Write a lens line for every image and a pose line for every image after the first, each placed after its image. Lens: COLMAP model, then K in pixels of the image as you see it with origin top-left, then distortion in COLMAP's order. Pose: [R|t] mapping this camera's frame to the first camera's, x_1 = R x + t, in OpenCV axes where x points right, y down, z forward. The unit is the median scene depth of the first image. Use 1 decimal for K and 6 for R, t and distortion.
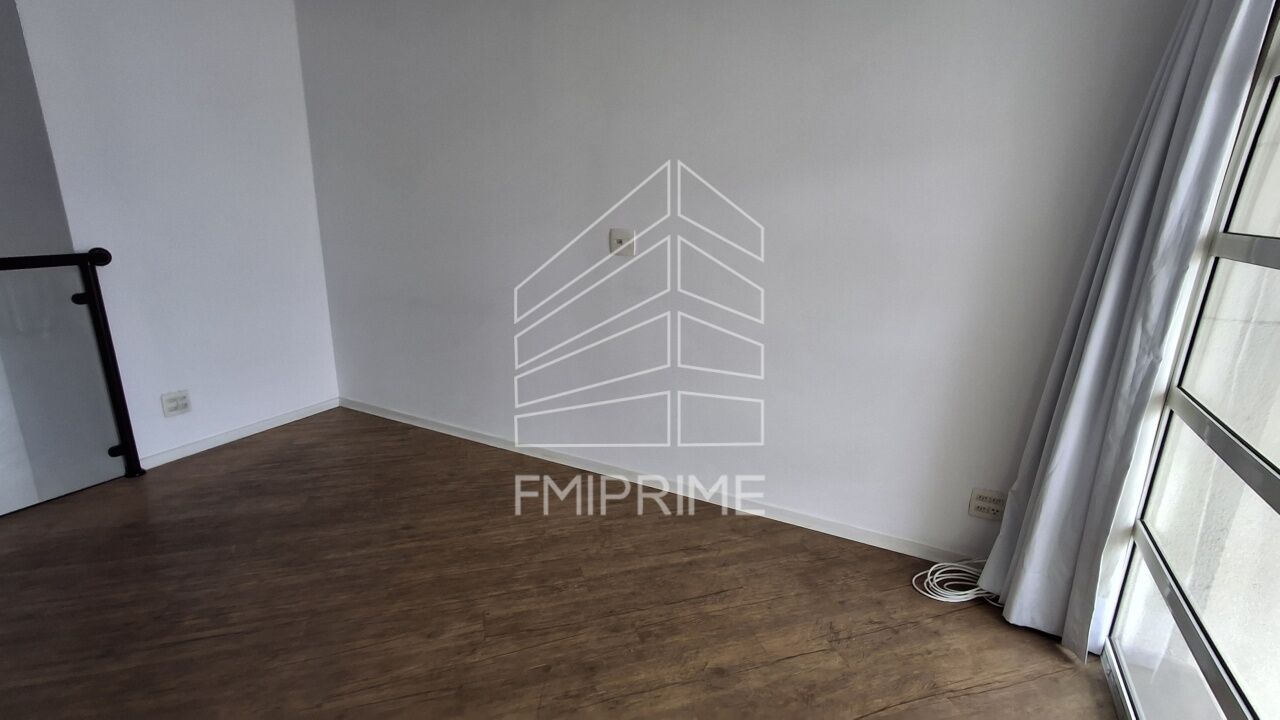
lens RADIAL K [[591.6, 0, 640.6], [0, 591.6, 356.7], [0, 0, 1]] dist [0.023517, 0.002176]
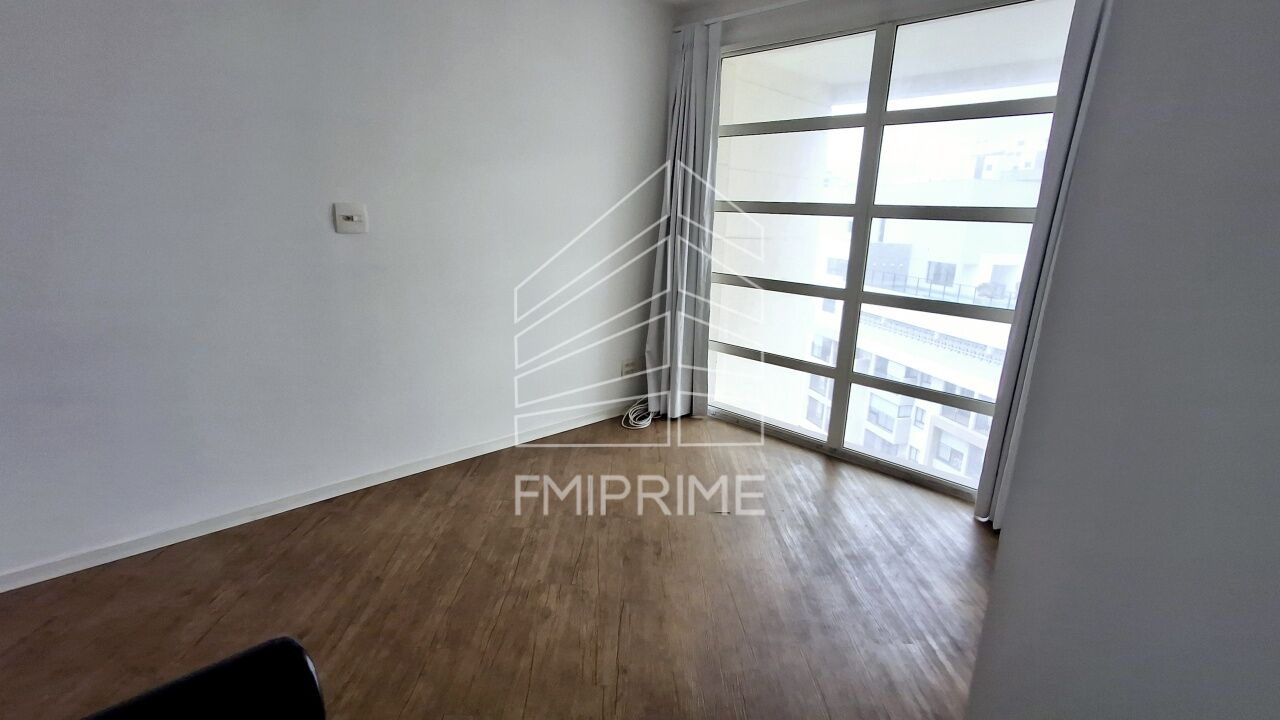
lens RADIAL K [[591.6, 0, 639.0], [0, 591.6, 363.2], [0, 0, 1]] dist [0.023517, 0.002176]
pose [[0.306937, -0.244212, 0.919864, -1.039603], [0.208920, 0.960233, 0.185218, -0.085114], [-0.928516, 0.135328, 0.345752, 0.421850]]
